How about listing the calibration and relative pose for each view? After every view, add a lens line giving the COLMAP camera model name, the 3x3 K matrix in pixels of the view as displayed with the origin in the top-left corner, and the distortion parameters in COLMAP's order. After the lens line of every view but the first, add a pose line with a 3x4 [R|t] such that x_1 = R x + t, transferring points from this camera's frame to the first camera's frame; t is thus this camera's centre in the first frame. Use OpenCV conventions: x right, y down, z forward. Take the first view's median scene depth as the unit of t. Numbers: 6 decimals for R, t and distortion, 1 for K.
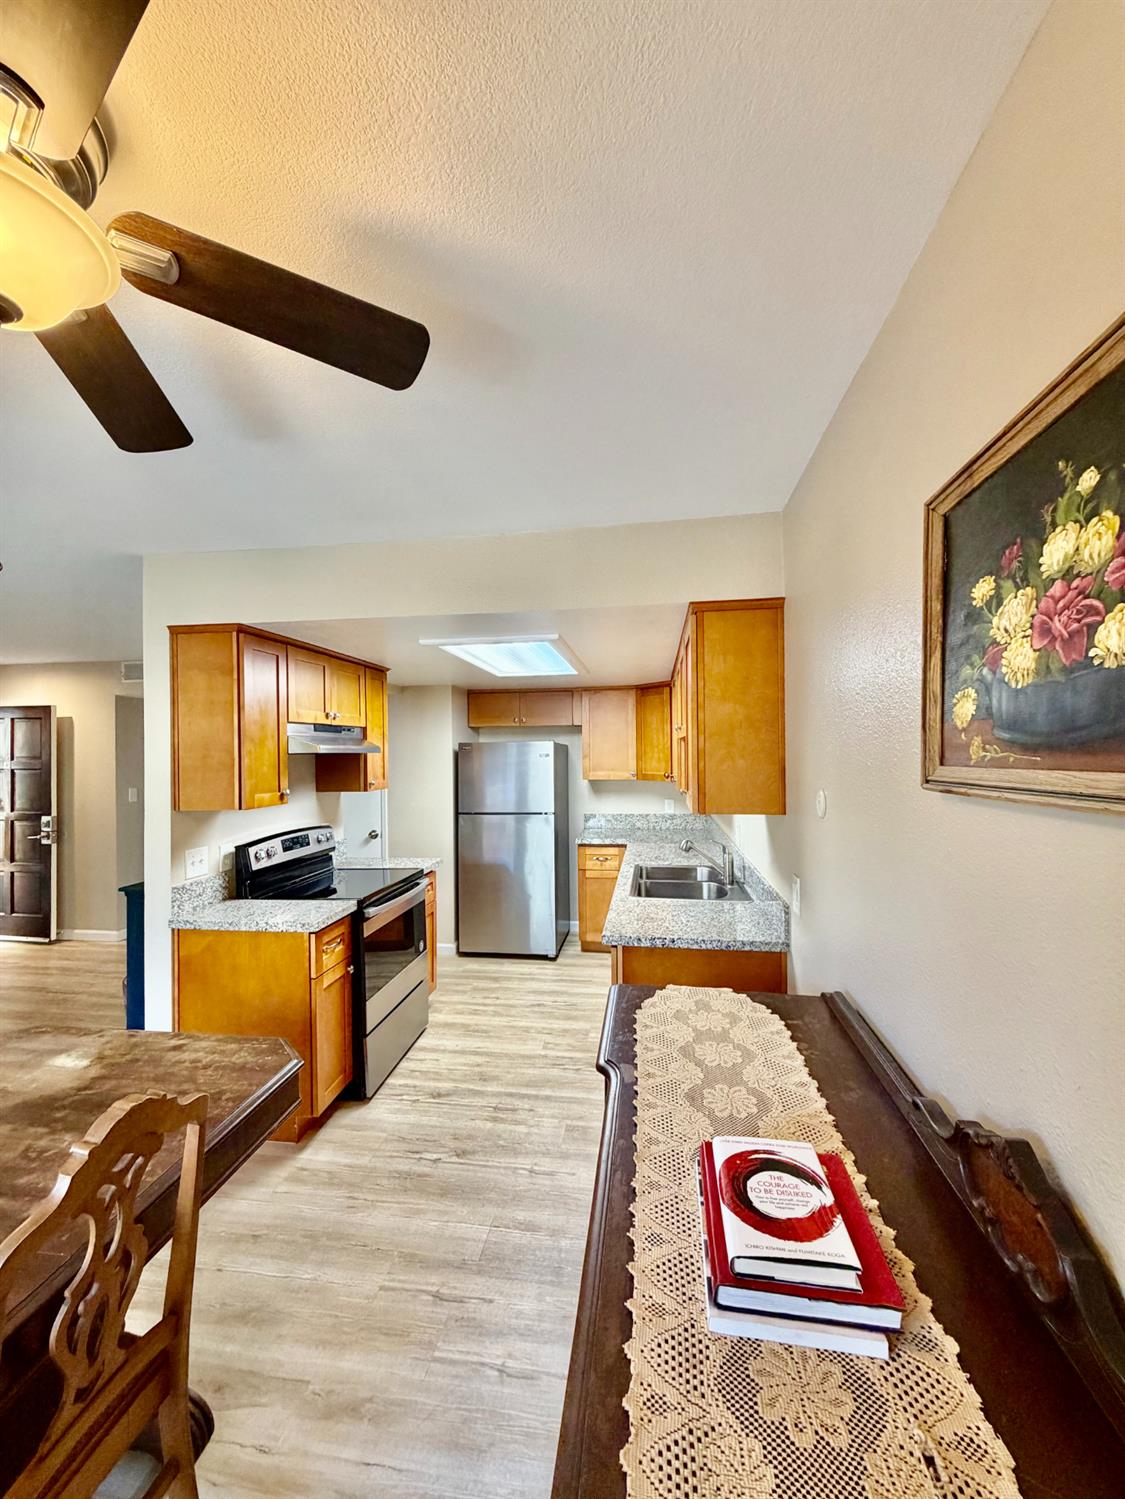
lens RADIAL K [[597.6, 0, 564.9], [0, 597.6, 746.2], [0, 0, 1]] dist [-0.000177, 0.000444]
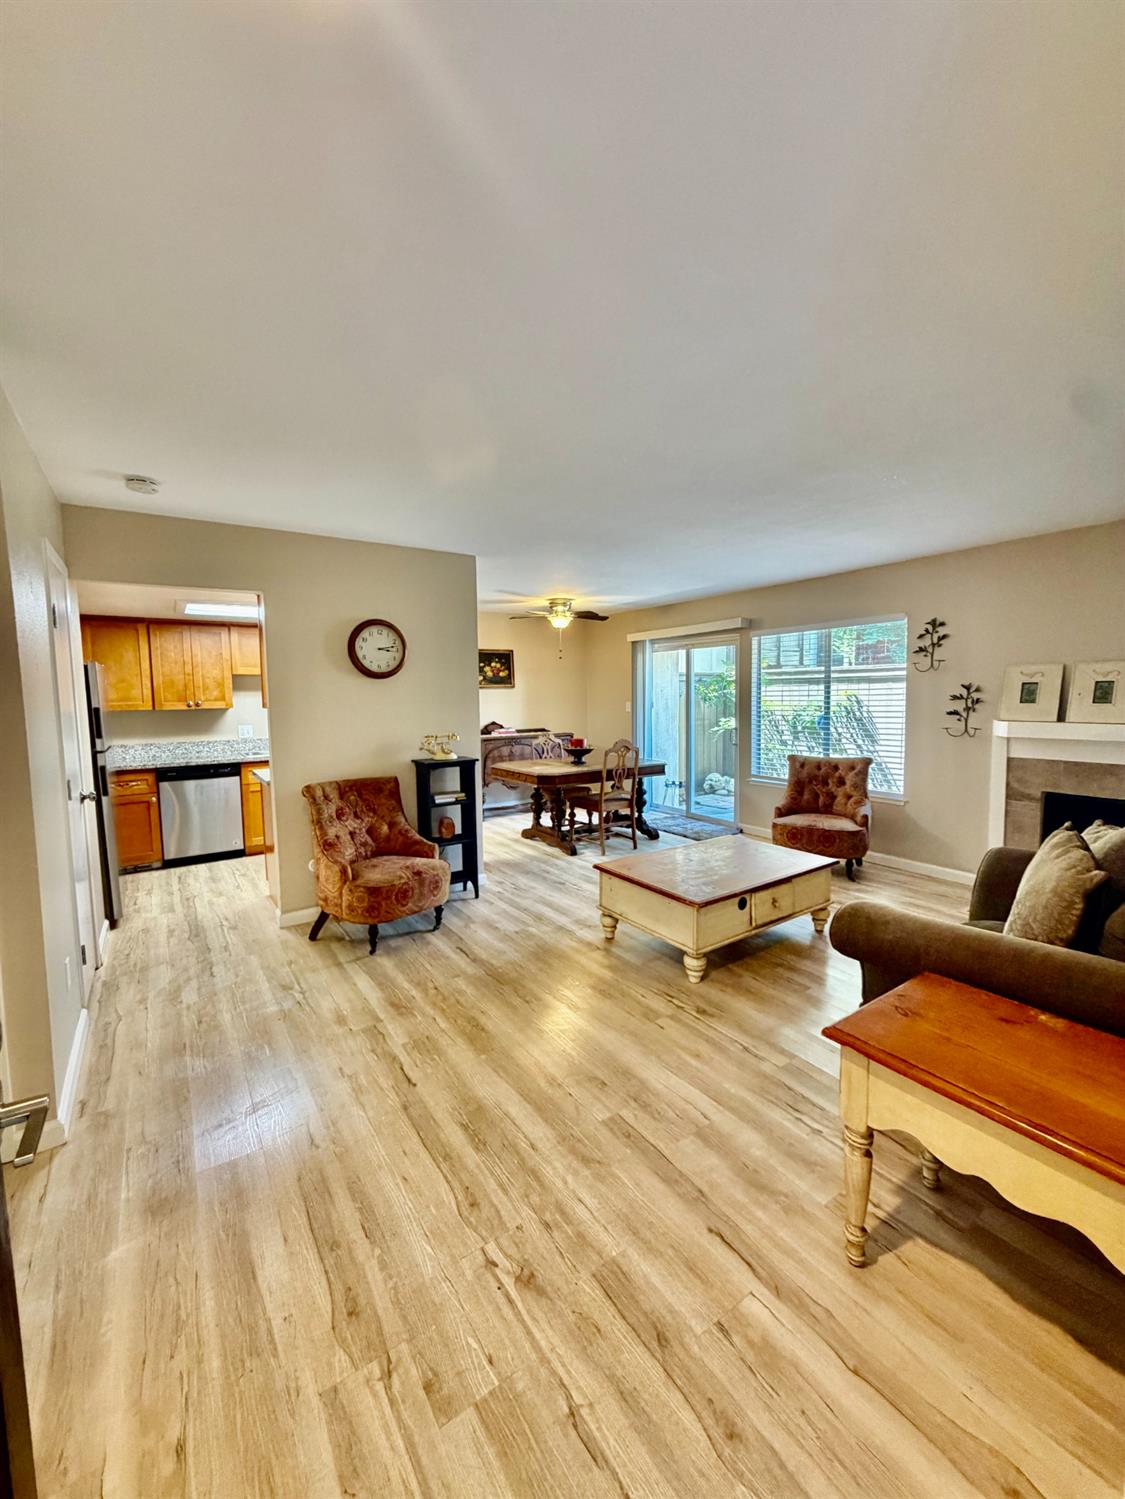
lens RADIAL K [[597.6, 0, 560.8], [0, 597.6, 743.2], [0, 0, 1]] dist [-0.000177, 0.000444]
pose [[-0.673461, -0.040832, 0.738095, -1.532876], [0.011925, 0.997743, 0.066076, 0.074896], [-0.739127, 0.053302, -0.671454, 1.423050]]
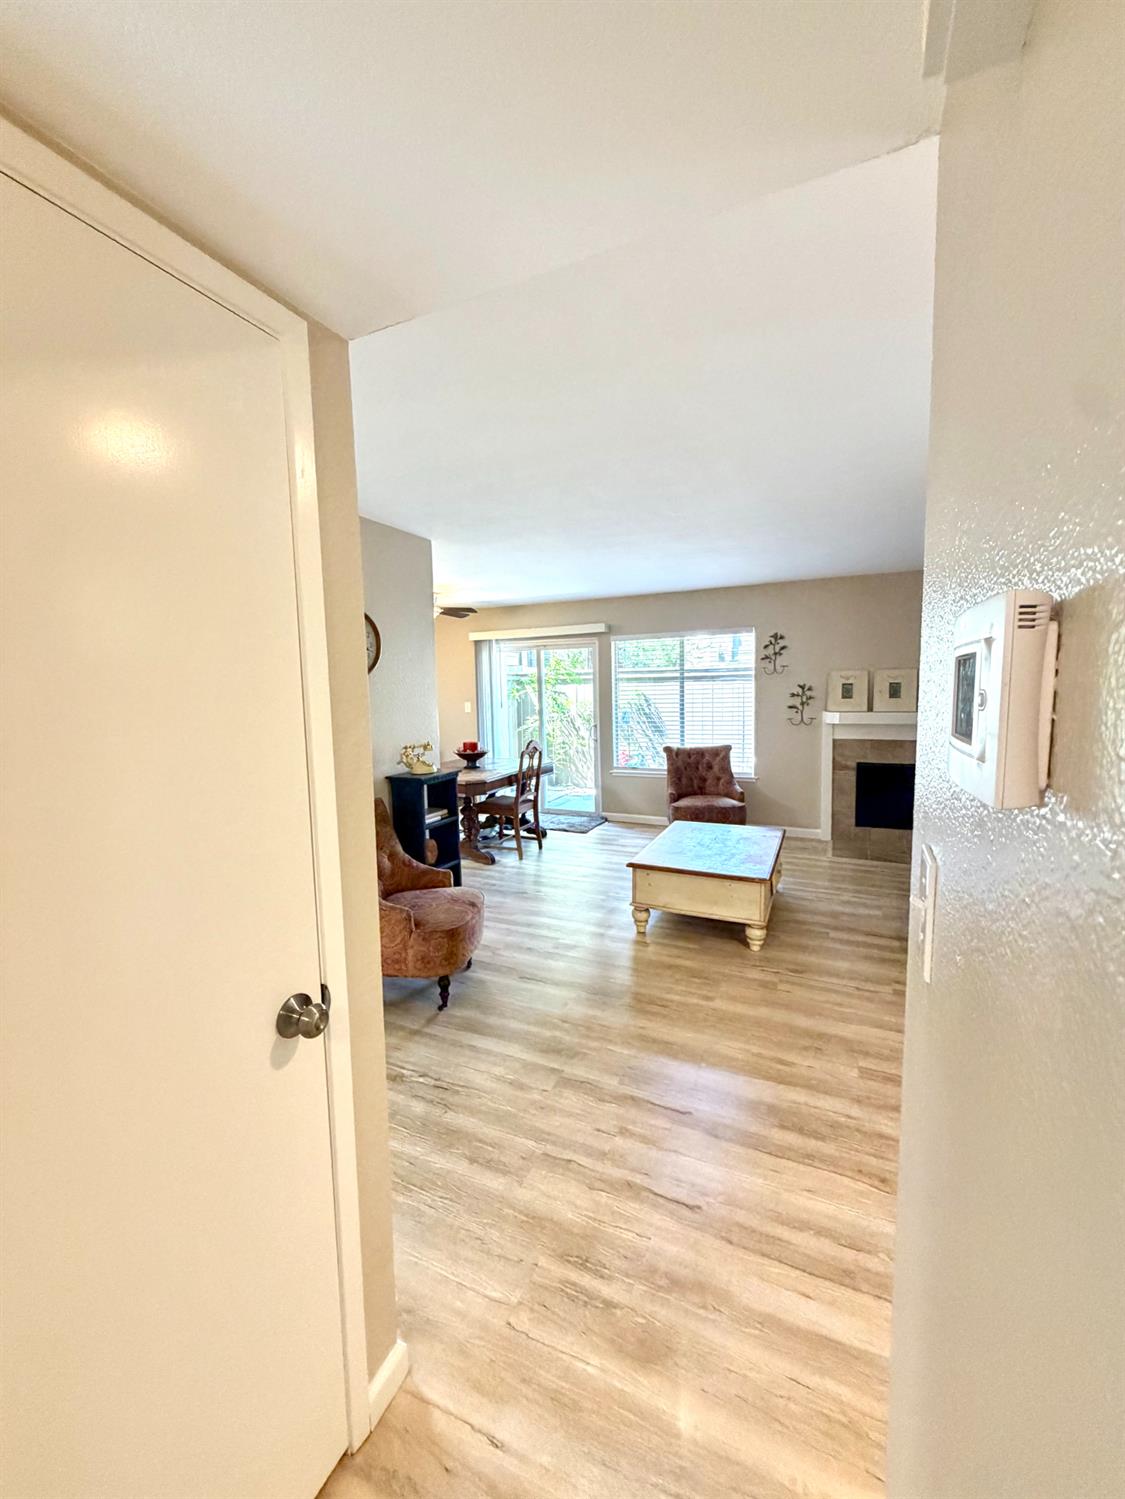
lens RADIAL K [[597.6, 0, 562.2], [0, 597.6, 746.9], [0, 0, 1]] dist [-0.000177, 0.000444]
pose [[-0.957071, 0.001481, 0.289849, -1.037212], [0.027271, 0.996011, 0.084960, 0.057697], [-0.288567, 0.089217, -0.953294, 1.700004]]
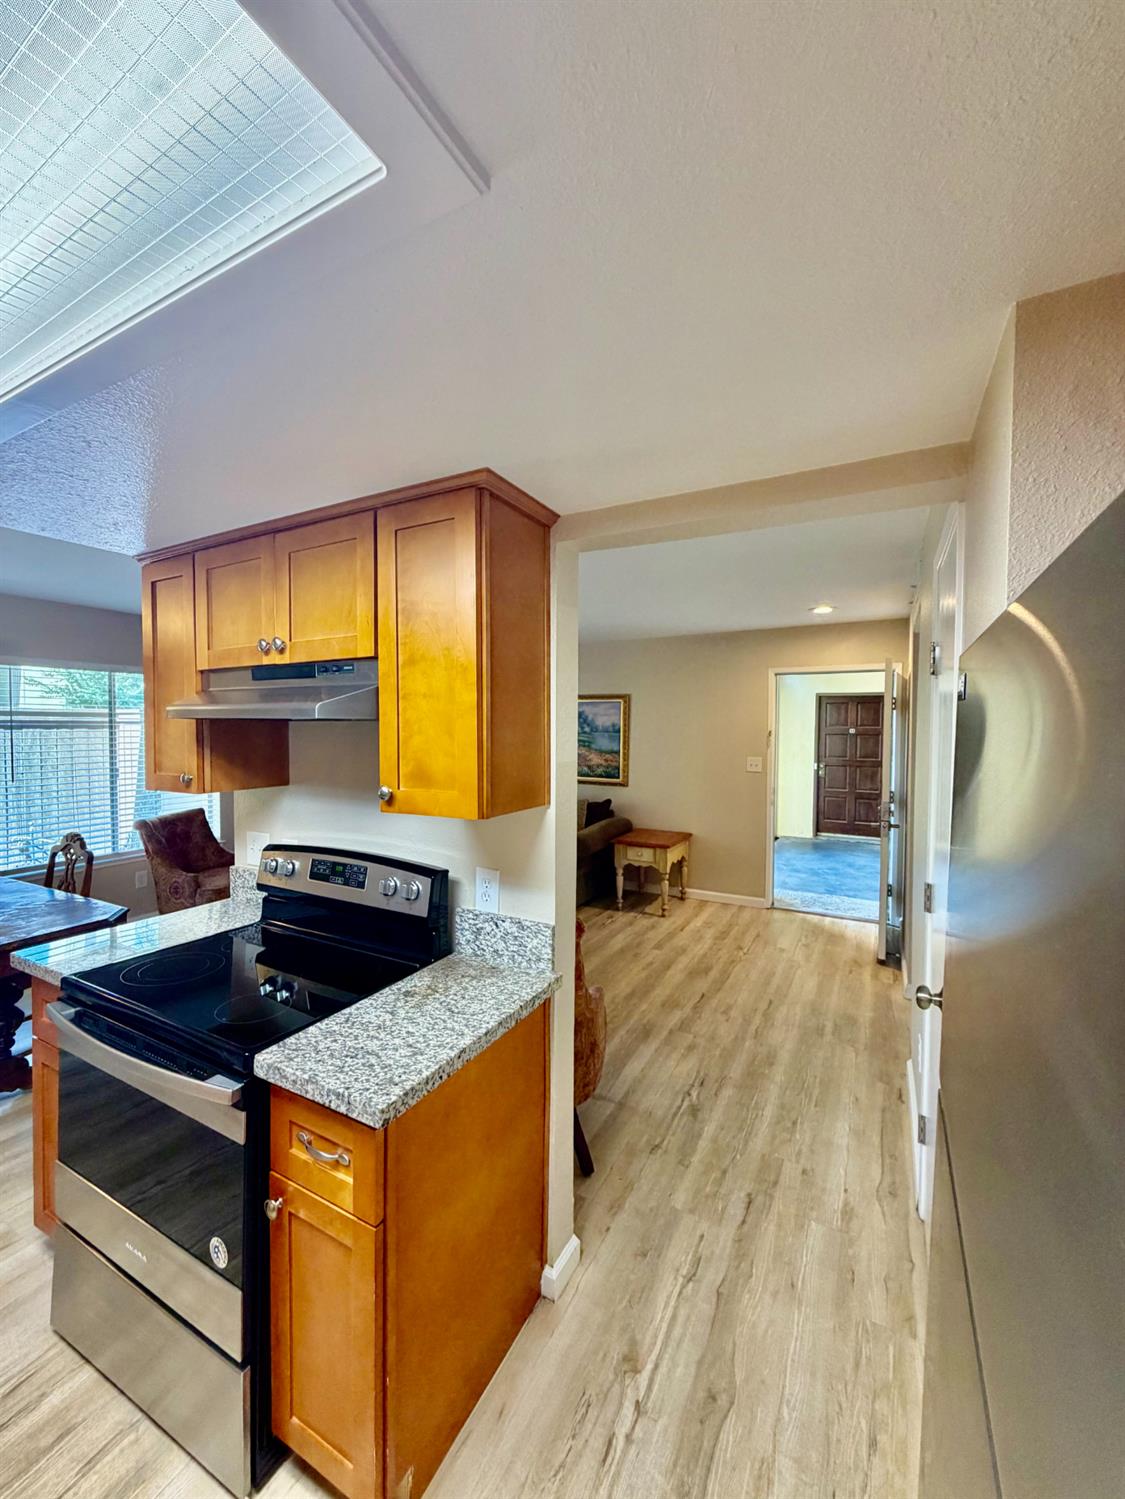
lens RADIAL K [[597.6, 0, 561.1], [0, 597.6, 745.8], [0, 0, 1]] dist [-0.000177, 0.000444]
pose [[-0.343323, 0.039199, -0.938399, 0.015129], [0.009681, 0.999223, 0.038198, 0.015597], [0.939167, 0.004030, -0.343436, 1.255309]]
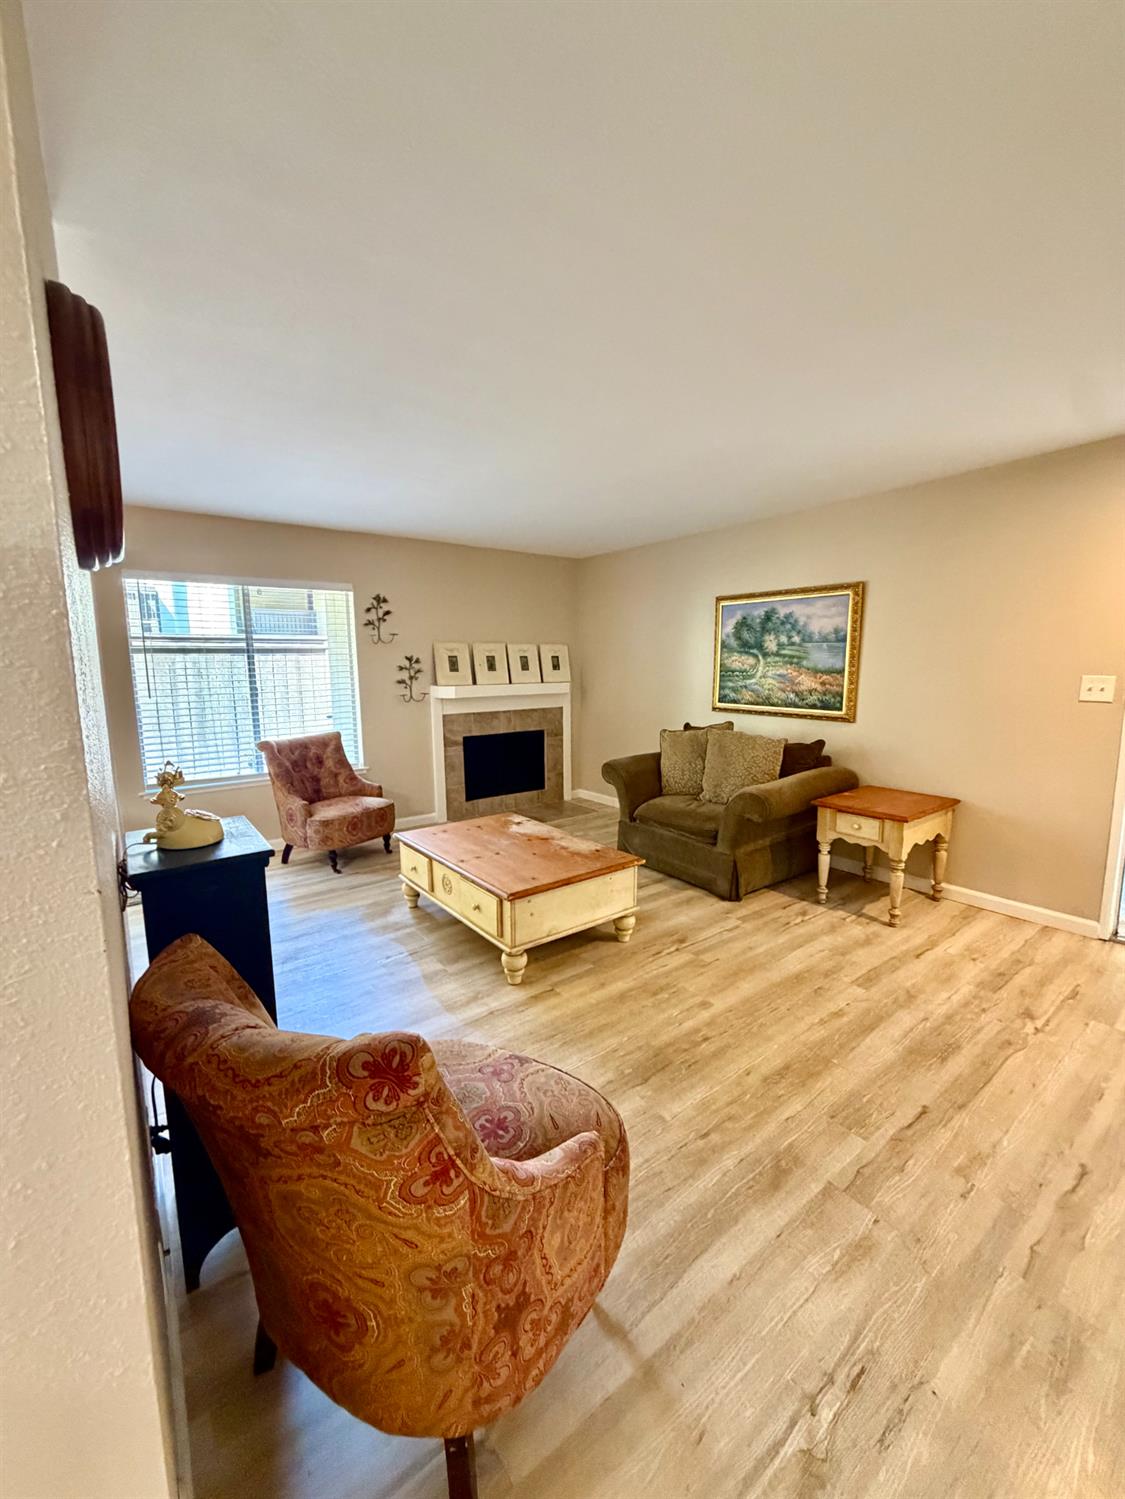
lens RADIAL K [[597.6, 0, 563.1], [0, 597.6, 745.1], [0, 0, 1]] dist [-0.000177, 0.000444]
pose [[-0.701757, 0.114203, -0.703203, -0.423208], [0.024864, 0.990393, 0.136030, 0.069812], [0.711982, 0.077976, -0.697855, 1.253956]]
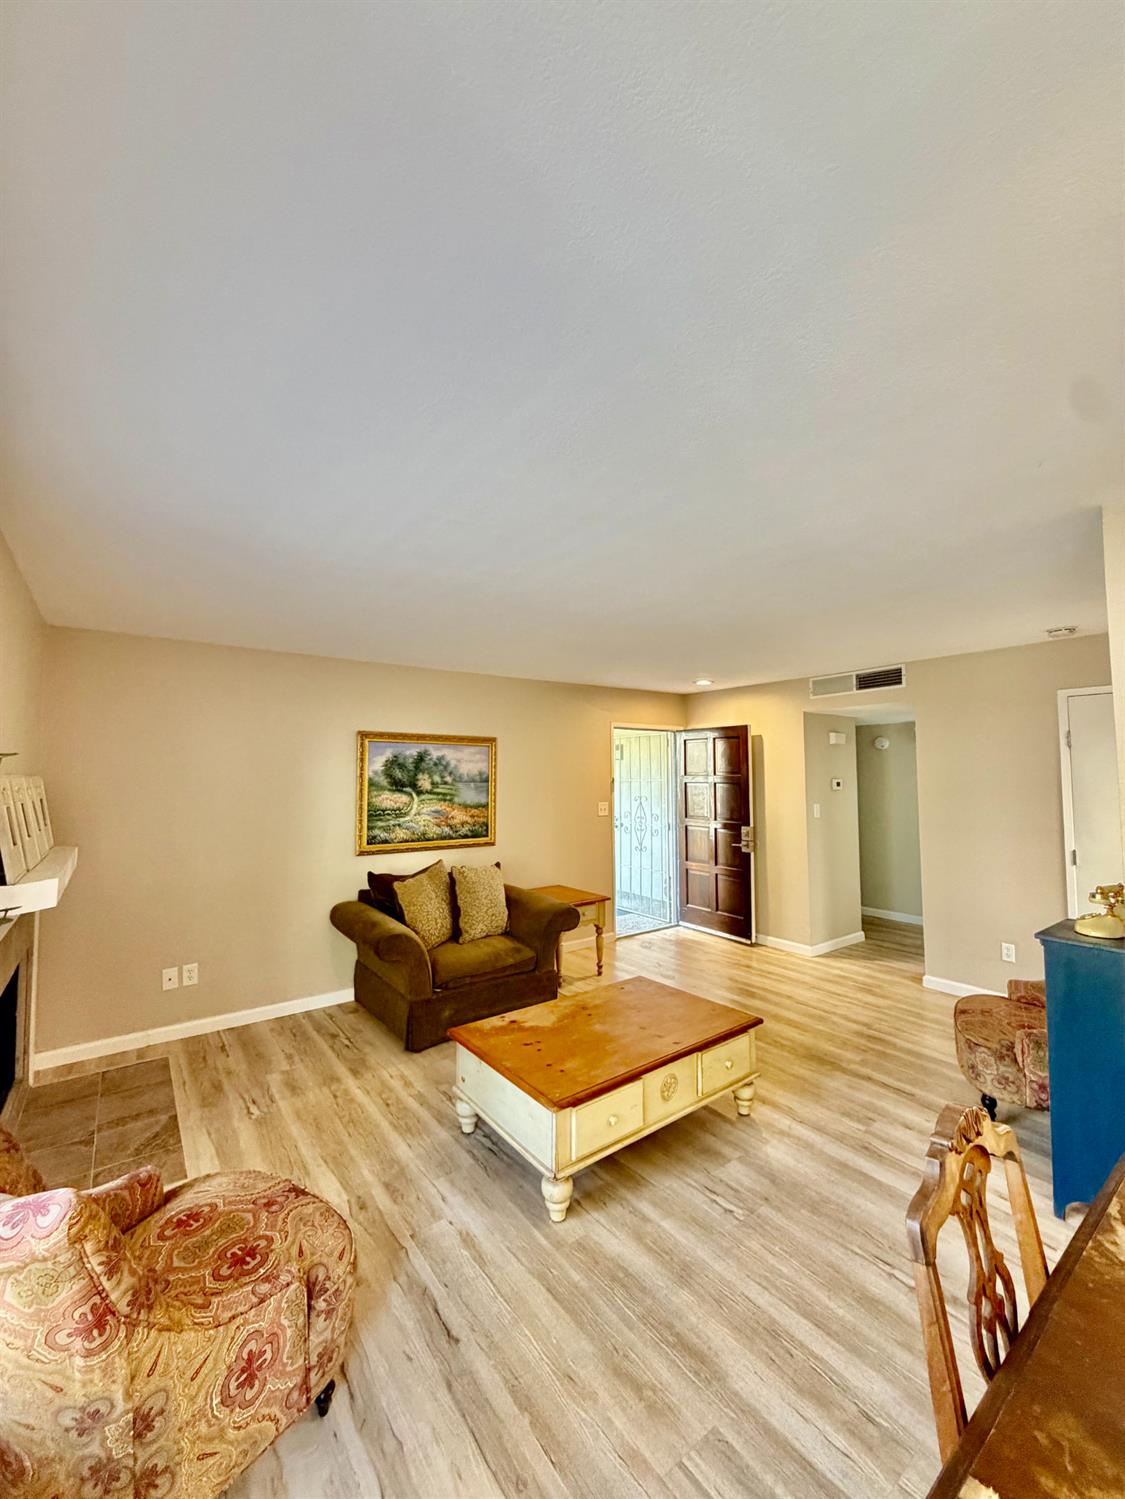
lens RADIAL K [[597.6, 0, 562.3], [0, 597.6, 747.0], [0, 0, 1]] dist [-0.000177, 0.000444]
pose [[0.703222, -0.027165, -0.710452, -0.469341], [0.005592, 0.999450, -0.032679, 0.008292], [0.710949, 0.019008, 0.702987, -0.010184]]
